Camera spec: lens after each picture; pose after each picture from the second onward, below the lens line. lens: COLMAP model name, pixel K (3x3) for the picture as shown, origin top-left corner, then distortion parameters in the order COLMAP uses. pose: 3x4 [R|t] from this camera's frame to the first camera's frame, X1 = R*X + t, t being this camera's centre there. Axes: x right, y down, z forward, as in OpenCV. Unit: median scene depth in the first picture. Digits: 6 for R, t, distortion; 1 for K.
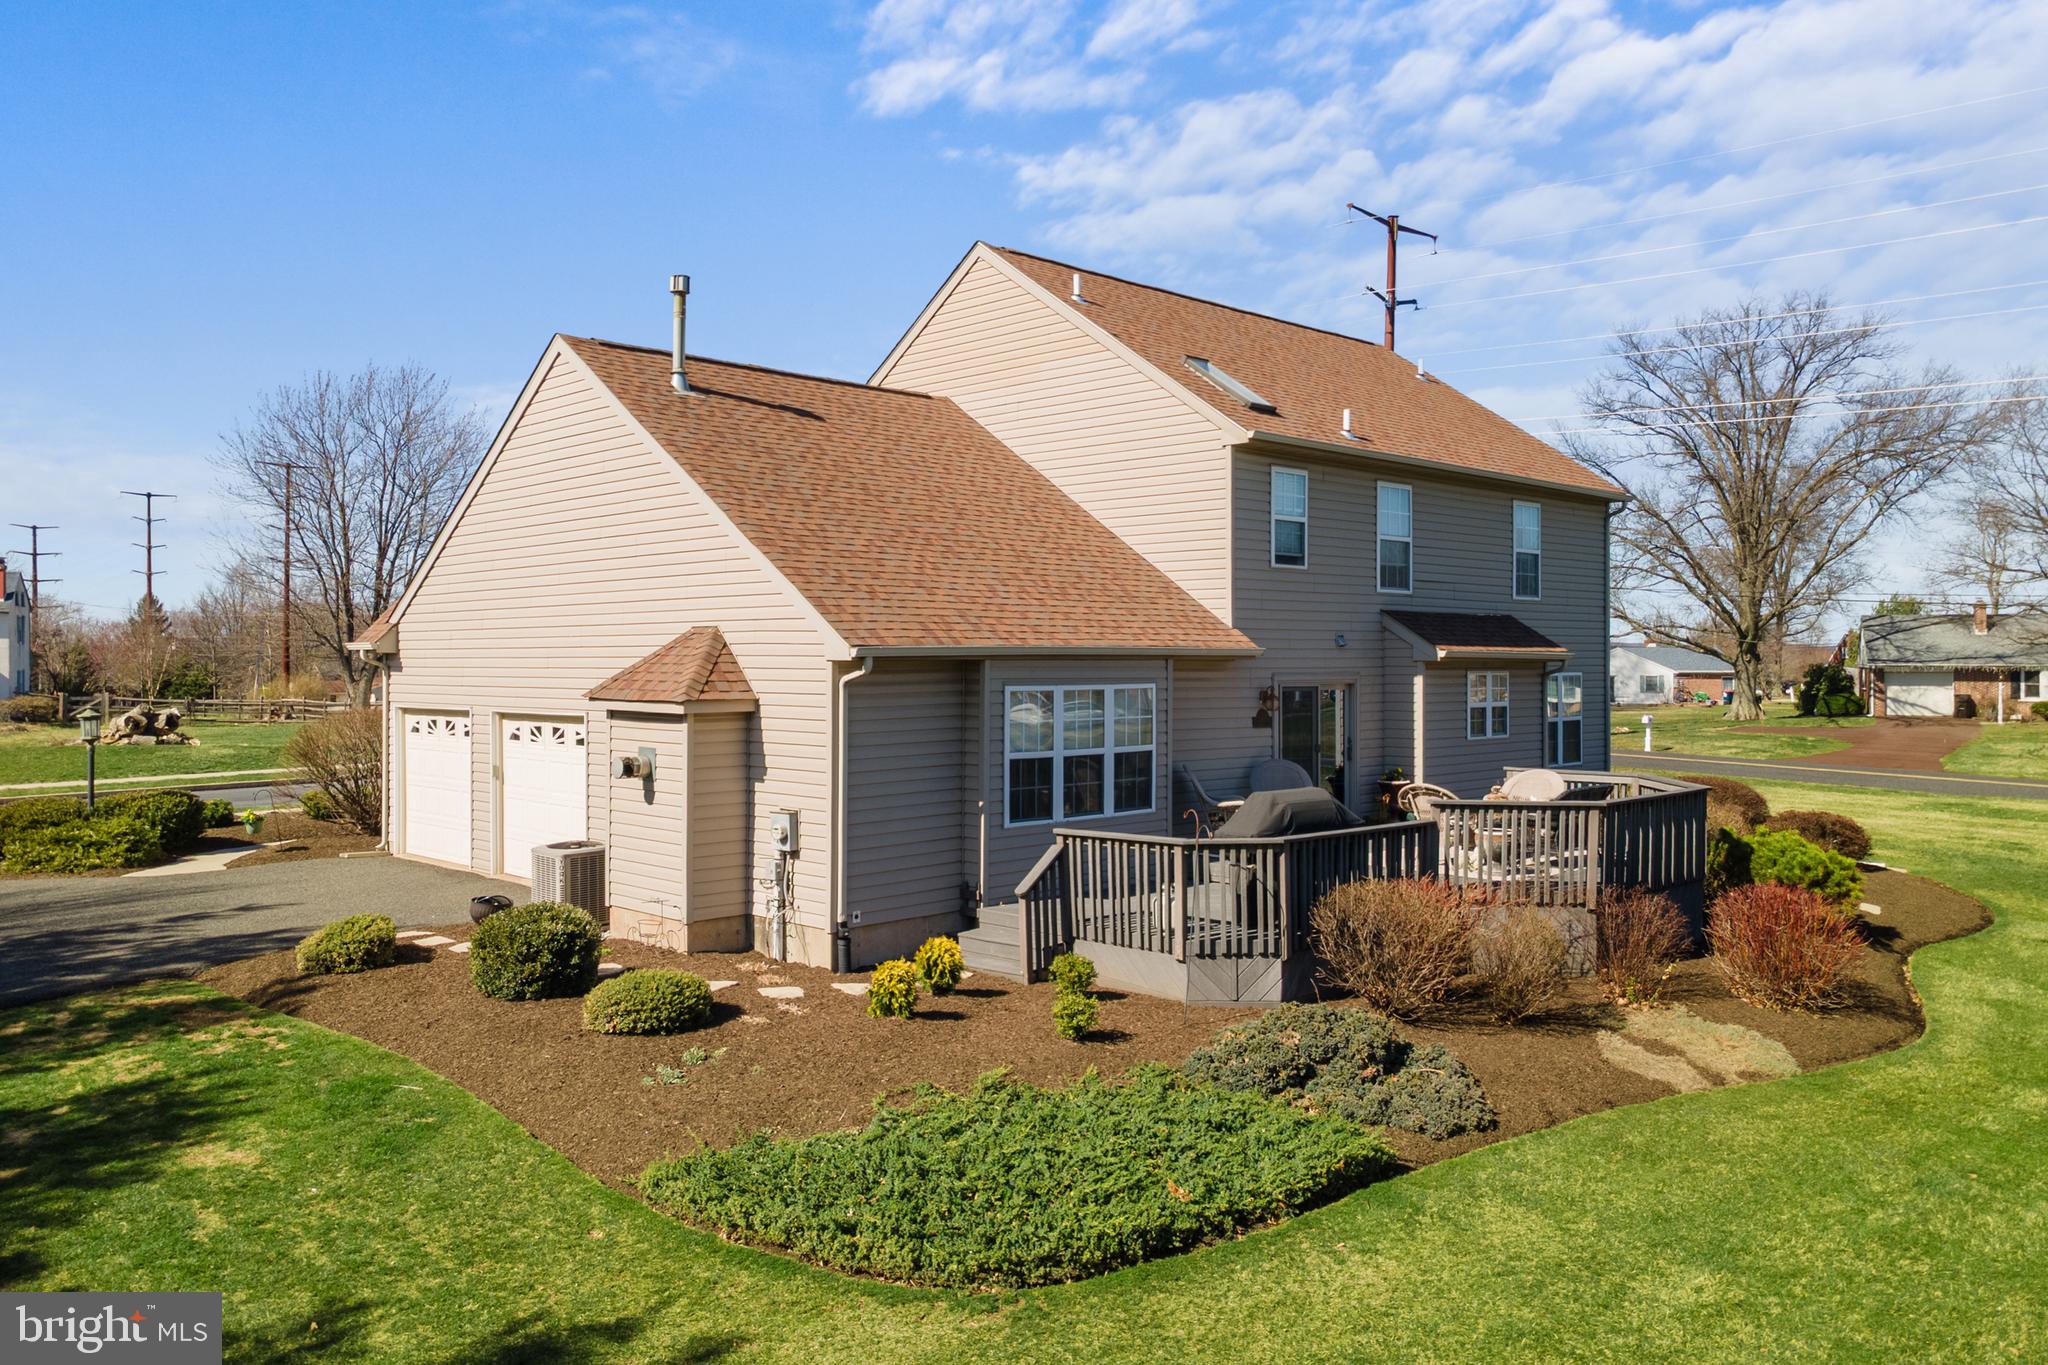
lens RADIAL K [[1495.2, 0, 1028.6], [0, 1495.2, 647.3], [0, 0, 1]] dist [0.046309, 0.006228]
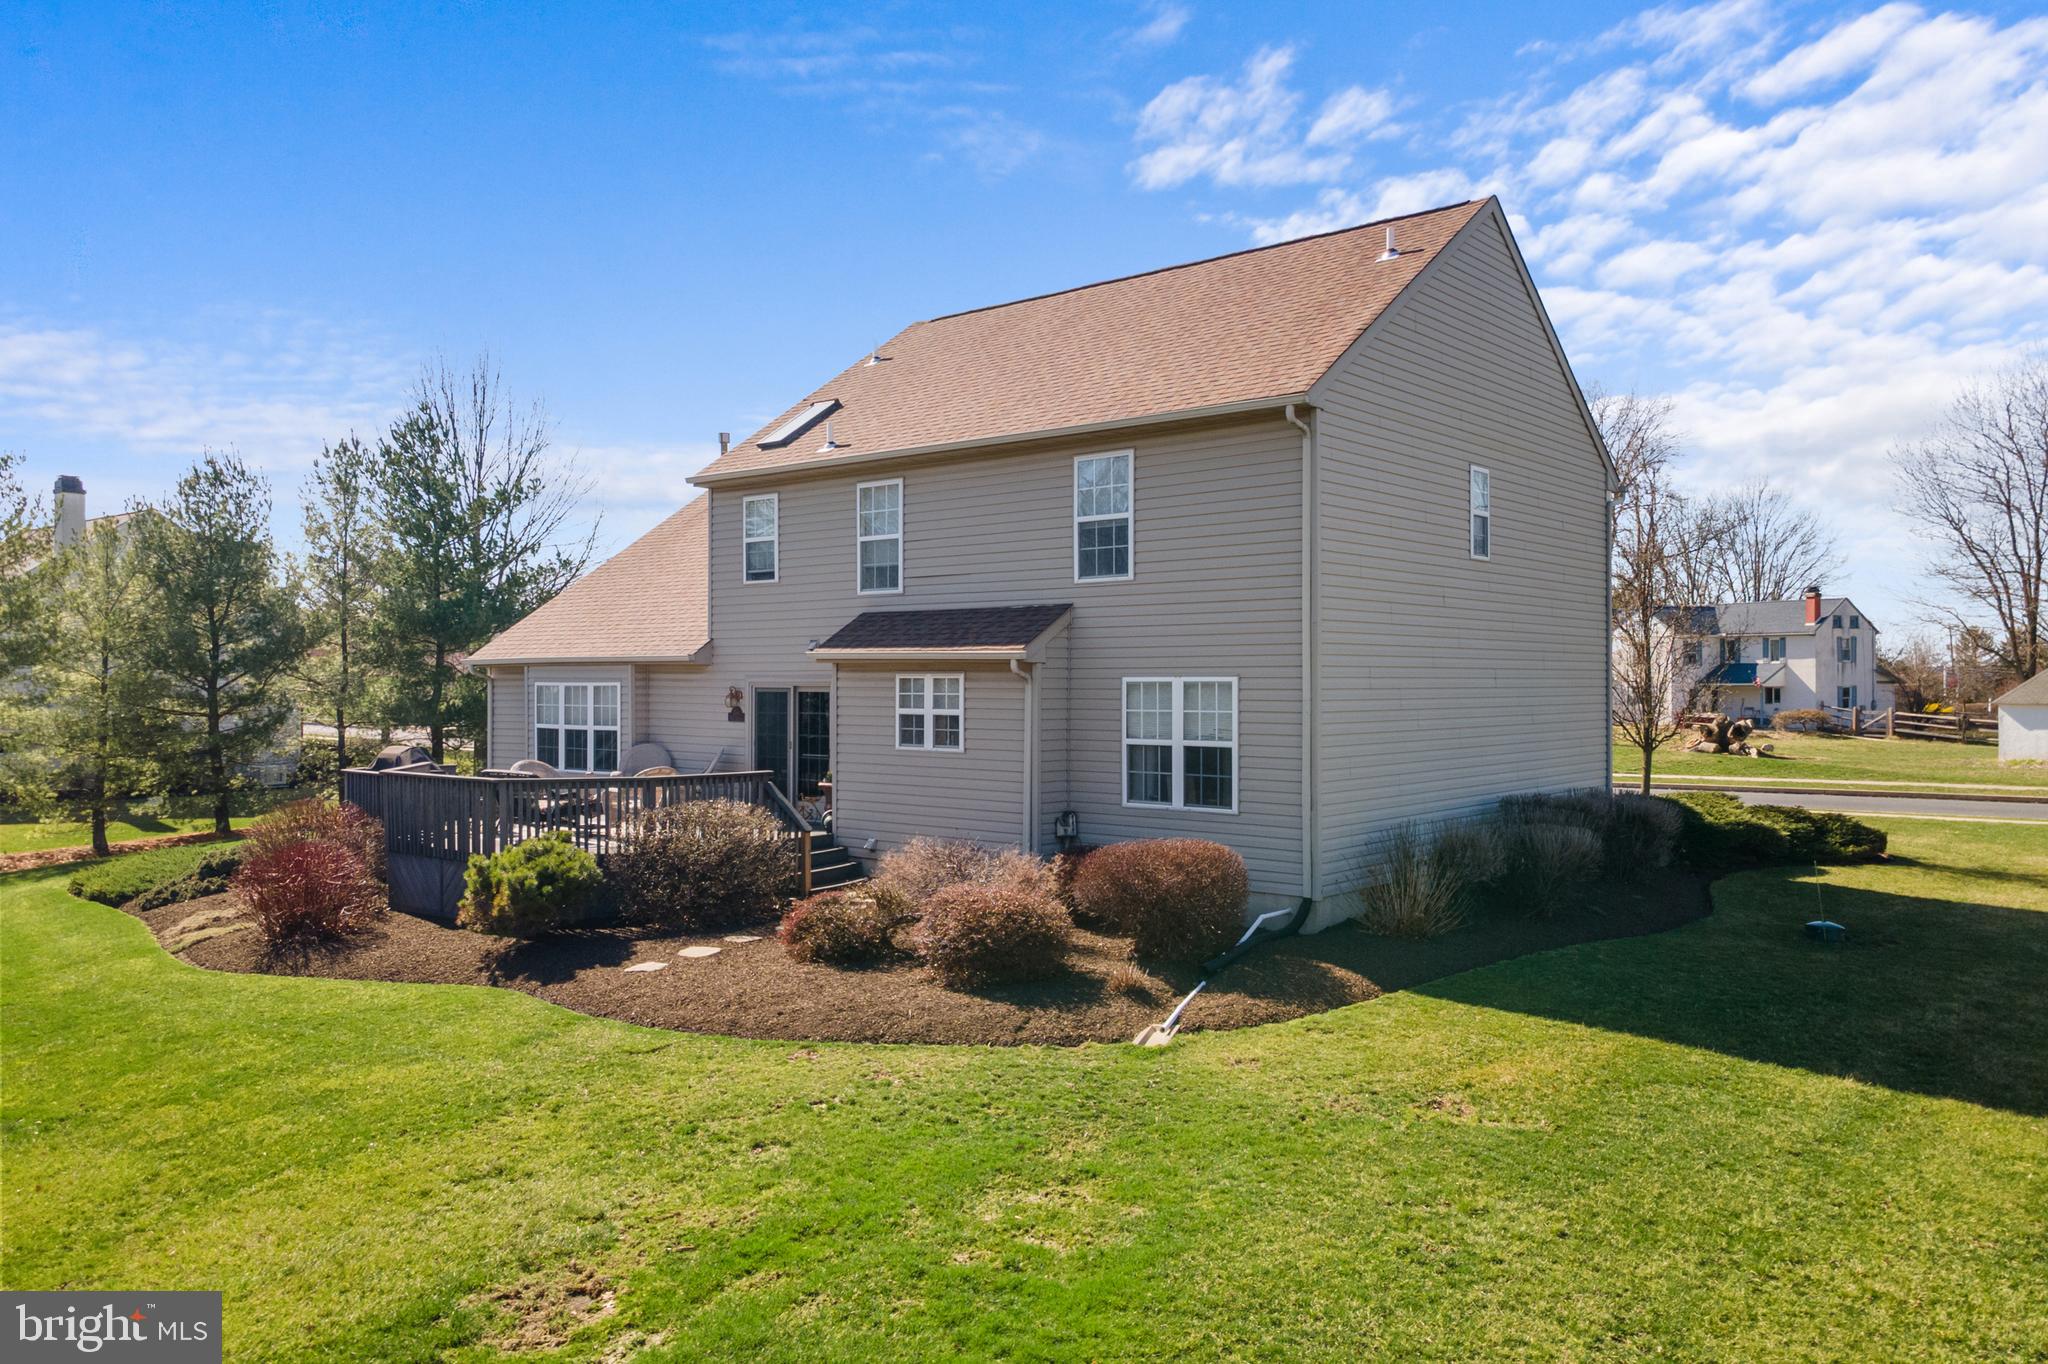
lens RADIAL K [[1495.2, 0, 1028.6], [0, 1495.2, 646.8], [0, 0, 1]] dist [0.046309, 0.006228]
pose [[0.108227, -0.014894, -0.994015, 1.264849], [0.015400, 0.999793, -0.013304, 0.013230], [0.994007, -0.013868, 0.108434, 1.027918]]
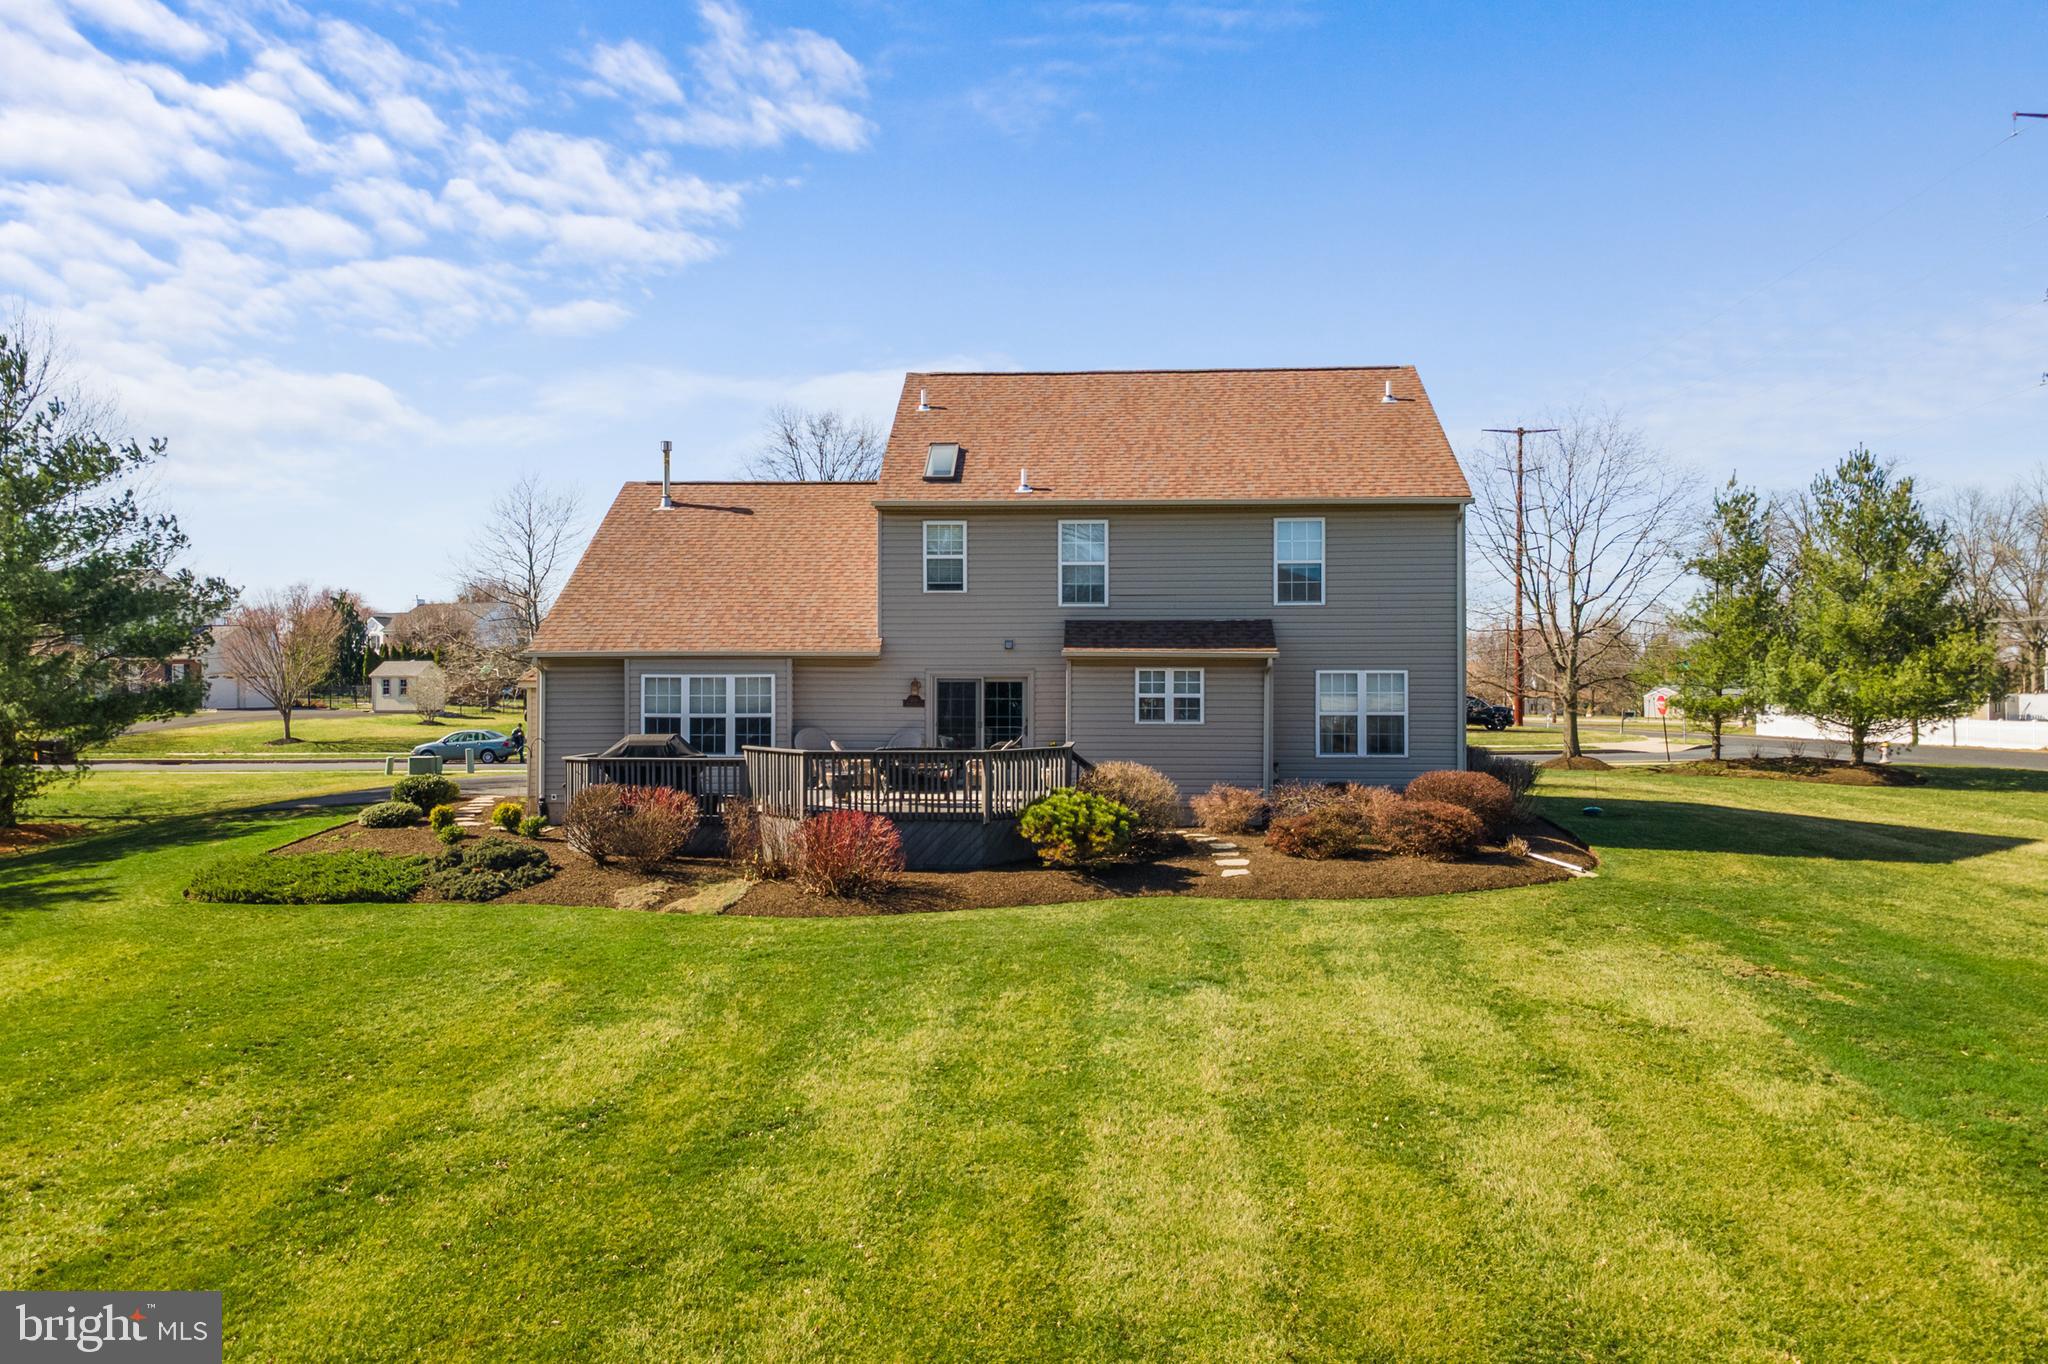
lens RADIAL K [[1495.2, 0, 1028.6], [0, 1495.2, 646.8], [0, 0, 1]] dist [0.046309, 0.006228]
pose [[0.691523, -0.007759, -0.722312, 1.168907], [0.007127, 0.999967, -0.003919, 0.002887], [0.722319, -0.002438, 0.691556, 0.094722]]
